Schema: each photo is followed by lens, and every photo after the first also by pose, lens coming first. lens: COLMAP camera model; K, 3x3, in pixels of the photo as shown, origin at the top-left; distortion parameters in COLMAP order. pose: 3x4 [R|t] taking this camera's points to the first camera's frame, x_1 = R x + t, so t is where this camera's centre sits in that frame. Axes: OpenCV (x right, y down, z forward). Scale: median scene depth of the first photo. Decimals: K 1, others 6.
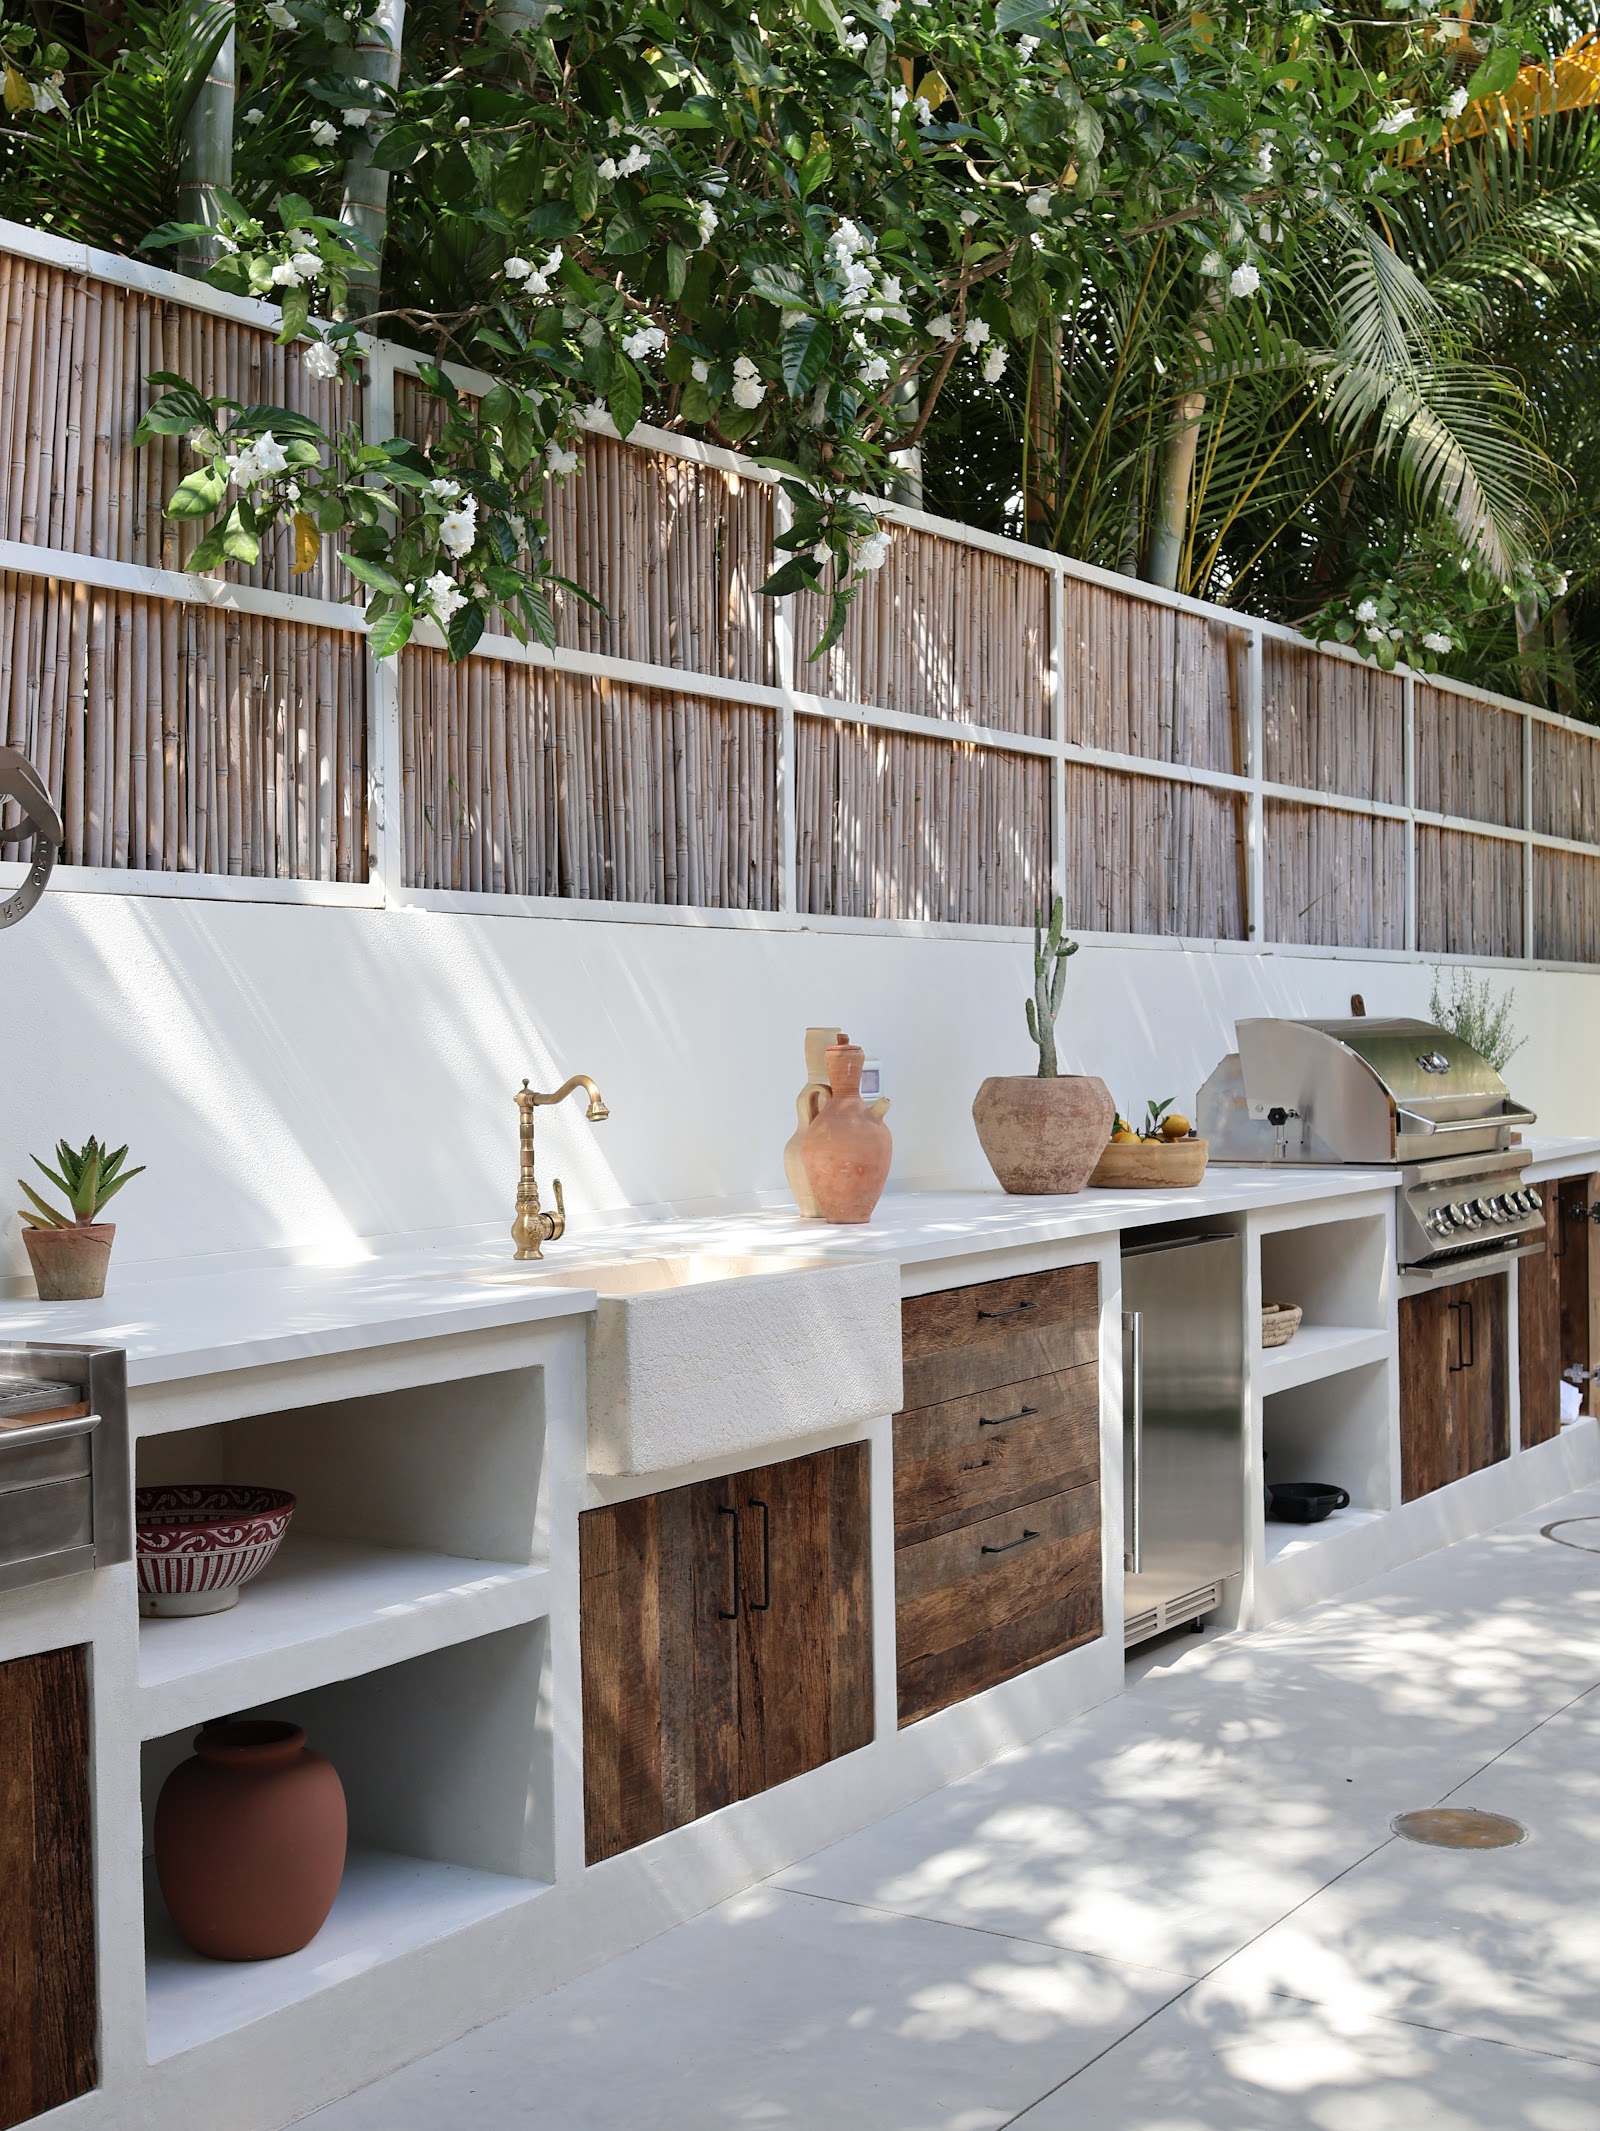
lens RADIAL K [[2712.2, 0, 800.0], [0, 2712.2, 1065.5], [0, 0, 1]] dist [-0.000557, -0.011342]
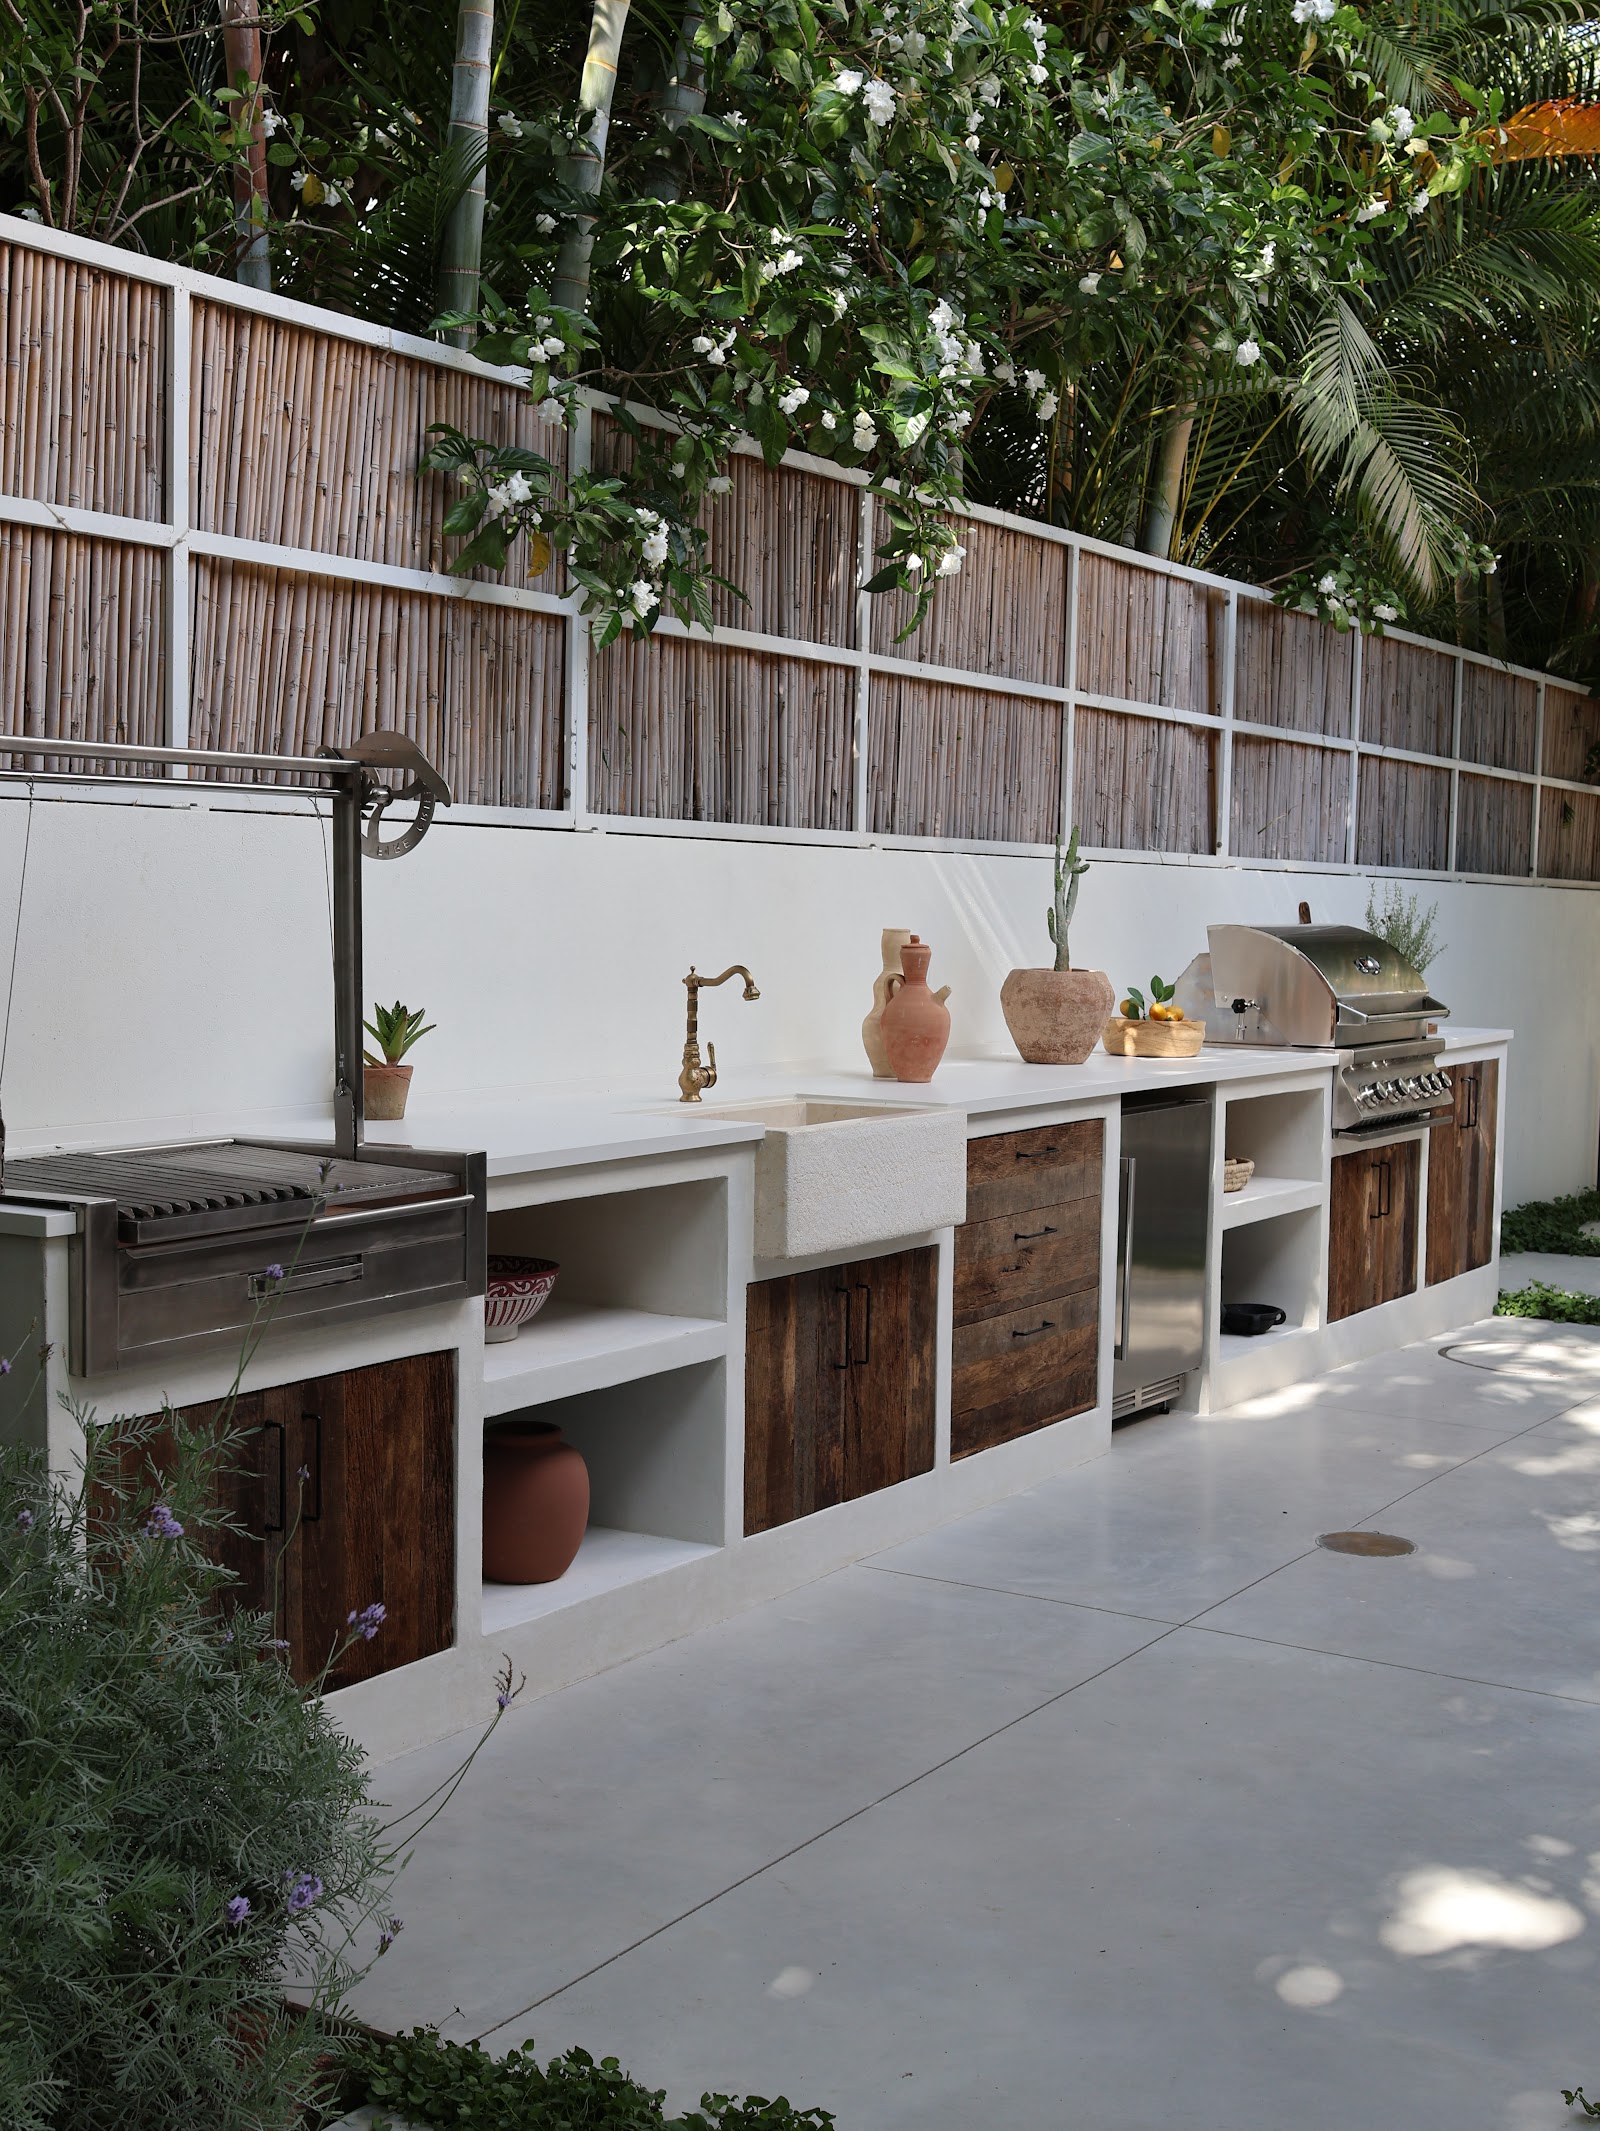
lens RADIAL K [[2712.2, 0, 800.0], [0, 2712.2, 1065.5], [0, 0, 1]] dist [-0.000557, -0.011342]
pose [[0.999151, 0.030197, 0.028024, -0.066901], [-0.031588, 0.998219, 0.050608, -0.012226], [-0.026446, -0.051450, 0.998325, -0.262432]]
